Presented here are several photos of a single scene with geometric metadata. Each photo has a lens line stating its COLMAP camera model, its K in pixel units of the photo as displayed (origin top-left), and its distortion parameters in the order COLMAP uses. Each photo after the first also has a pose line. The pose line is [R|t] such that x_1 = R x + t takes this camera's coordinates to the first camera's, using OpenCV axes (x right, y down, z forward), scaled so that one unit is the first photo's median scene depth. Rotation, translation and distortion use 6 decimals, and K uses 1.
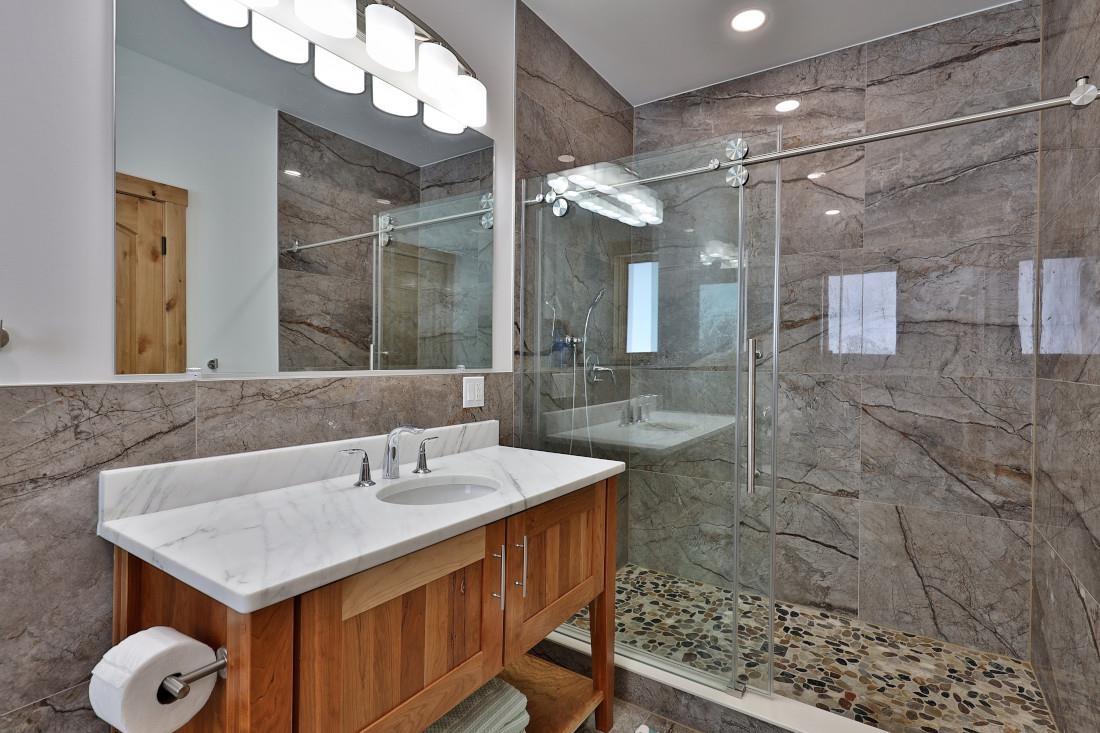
lens RADIAL K [[526.2, 0, 550.9], [0, 526.2, 364.3], [0, 0, 1]] dist [0.000033, -0.000082]
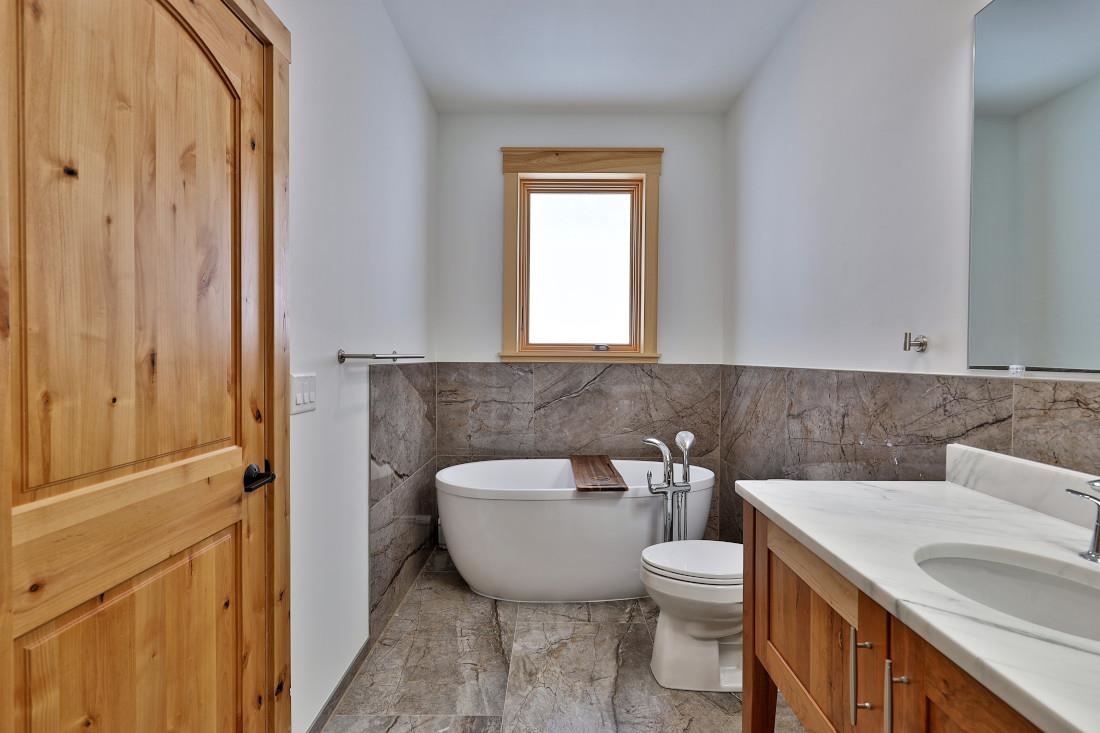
lens RADIAL K [[526.2, 0, 549.1], [0, 526.2, 361.6], [0, 0, 1]] dist [0.000033, -0.000082]
pose [[-0.833710, 0.001925, -0.552199, 0.640199], [-0.007915, 0.999850, 0.015435, -0.009003], [0.552146, 0.017239, -0.833569, 1.414048]]
